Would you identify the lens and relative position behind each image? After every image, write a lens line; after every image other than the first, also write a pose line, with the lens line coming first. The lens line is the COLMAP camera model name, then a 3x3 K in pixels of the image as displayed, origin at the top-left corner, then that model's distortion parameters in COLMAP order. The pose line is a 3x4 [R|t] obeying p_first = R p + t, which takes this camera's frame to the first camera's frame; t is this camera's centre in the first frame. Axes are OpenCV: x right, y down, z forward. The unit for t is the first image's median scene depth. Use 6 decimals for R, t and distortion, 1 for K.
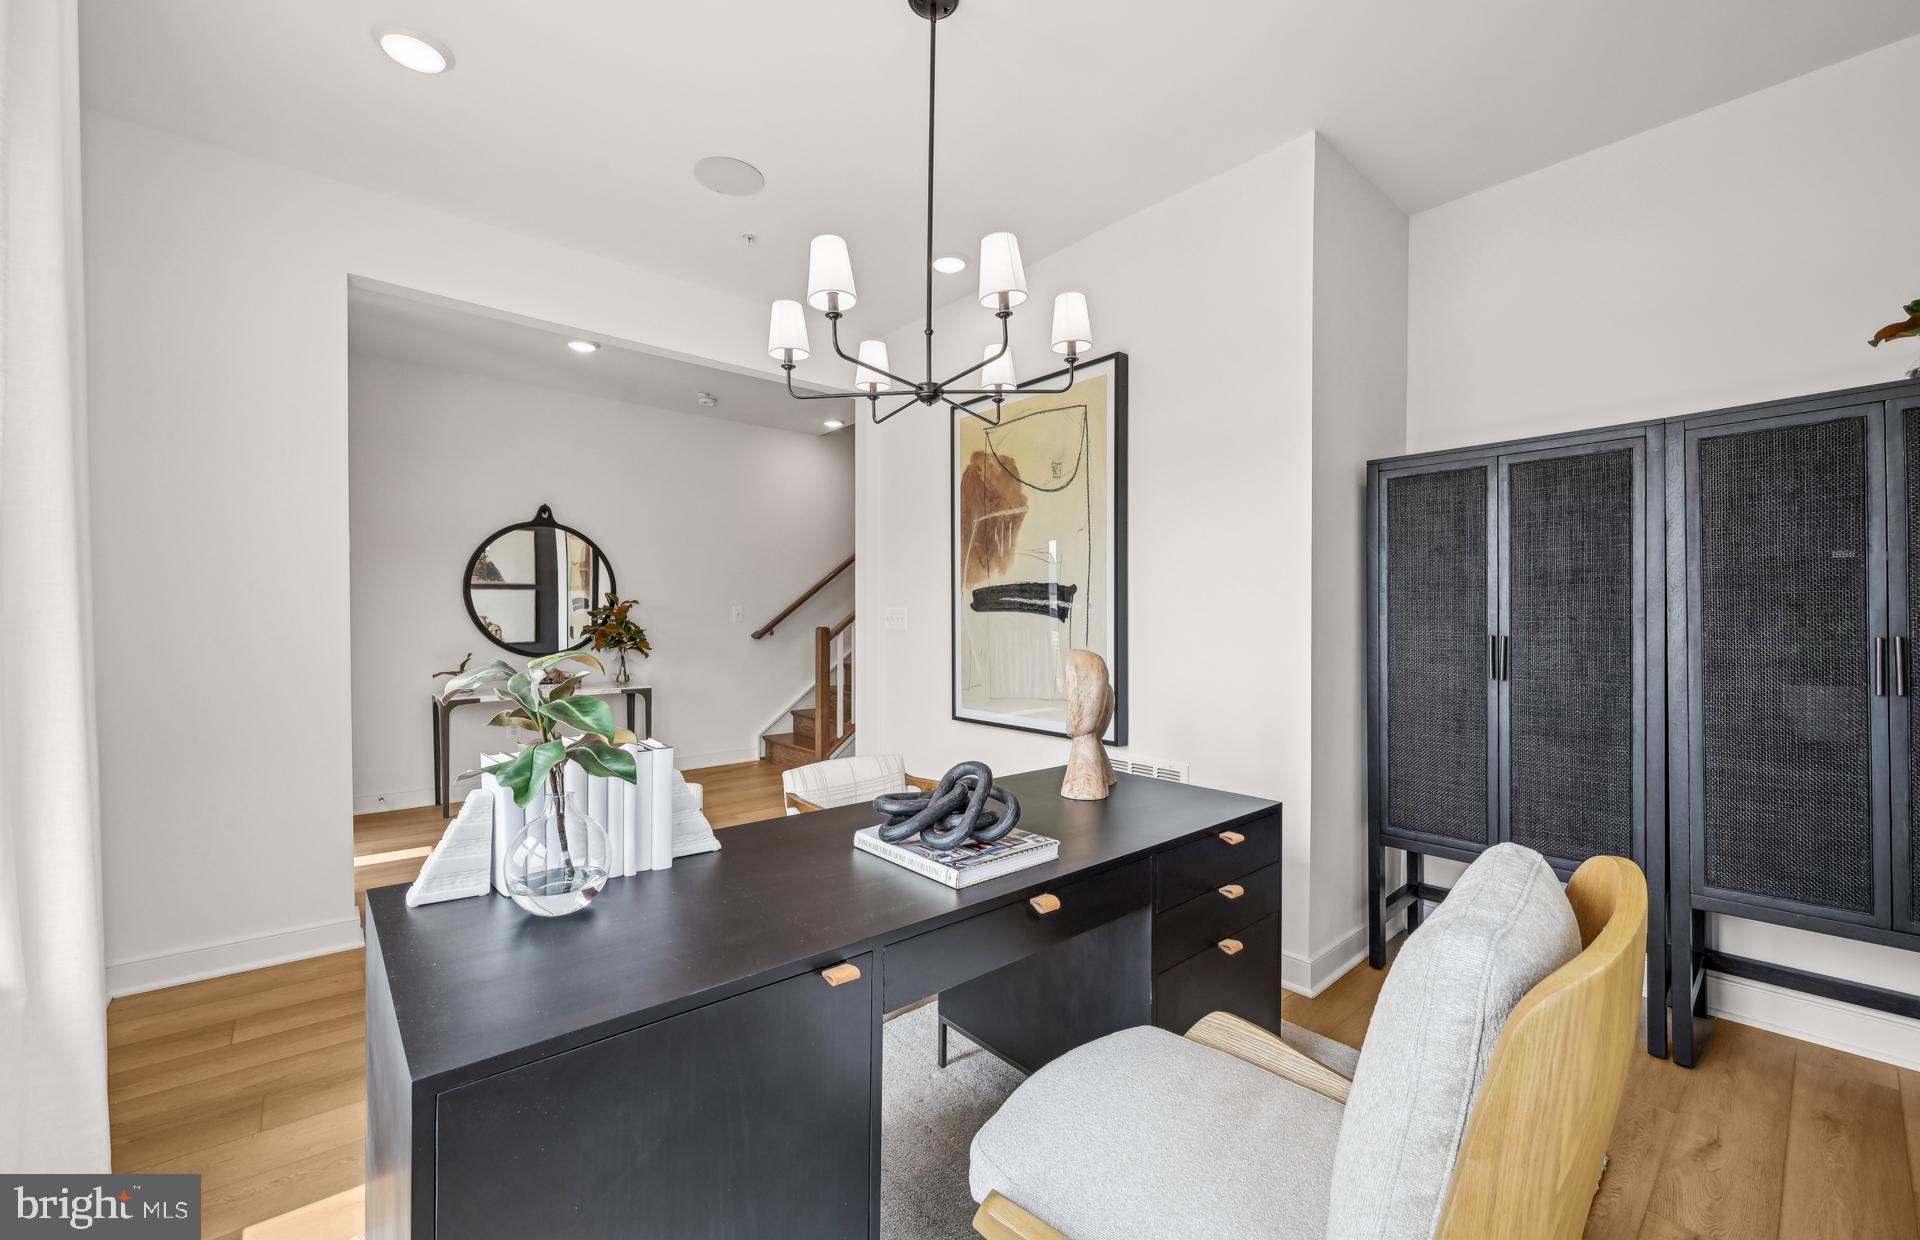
lens RADIAL K [[762.7, 0, 970.8], [0, 762.7, 612.9], [0, 0, 1]] dist [0.001242, -0.000097]
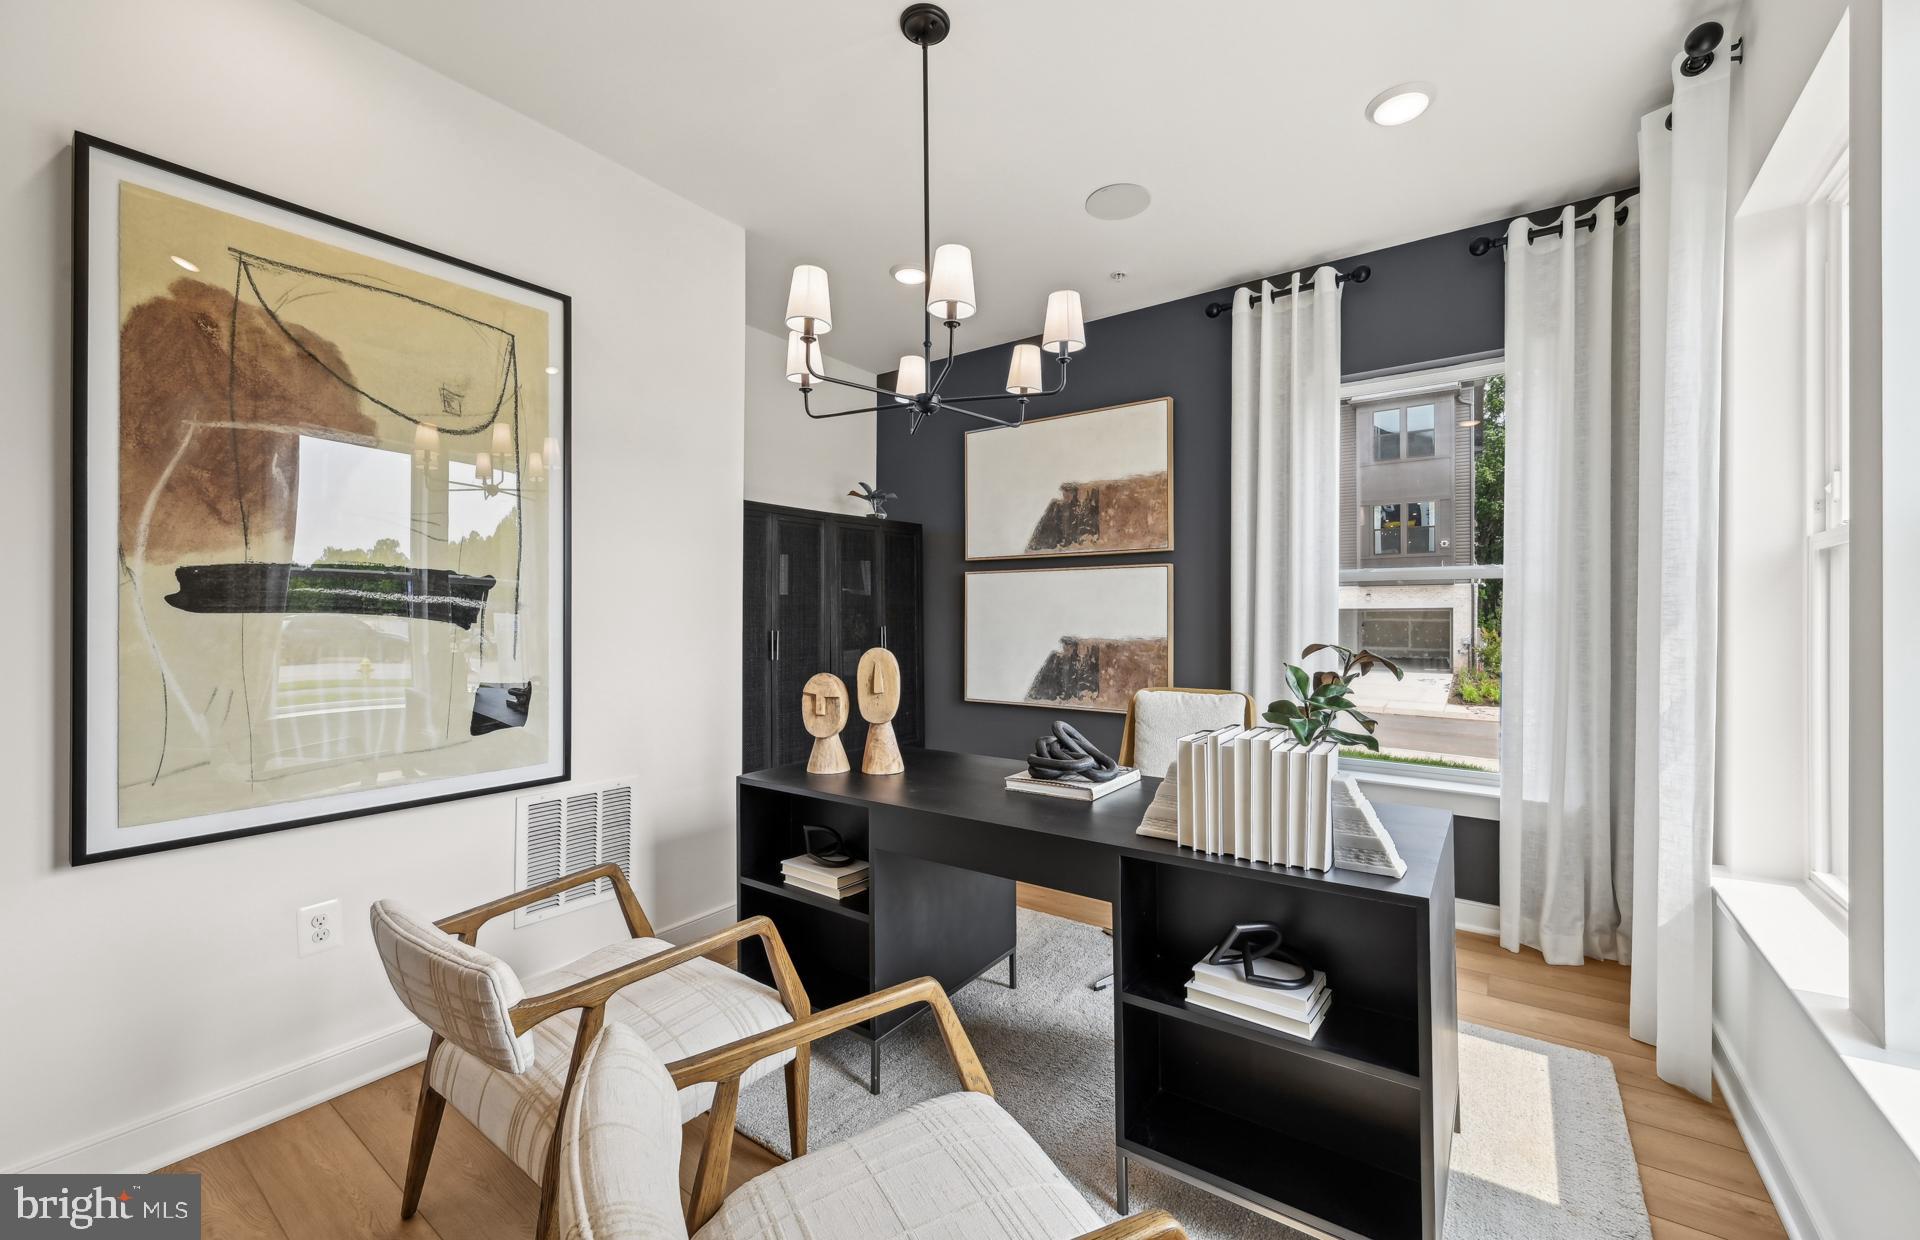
lens RADIAL K [[762.7, 0, 970.8], [0, 762.7, 612.9], [0, 0, 1]] dist [0.001242, -0.000097]
pose [[-0.231757, -0.007301, 0.972746, -0.595653], [-0.015328, 0.999875, 0.003852, -0.010853], [-0.972653, -0.014018, -0.231840, 0.649696]]
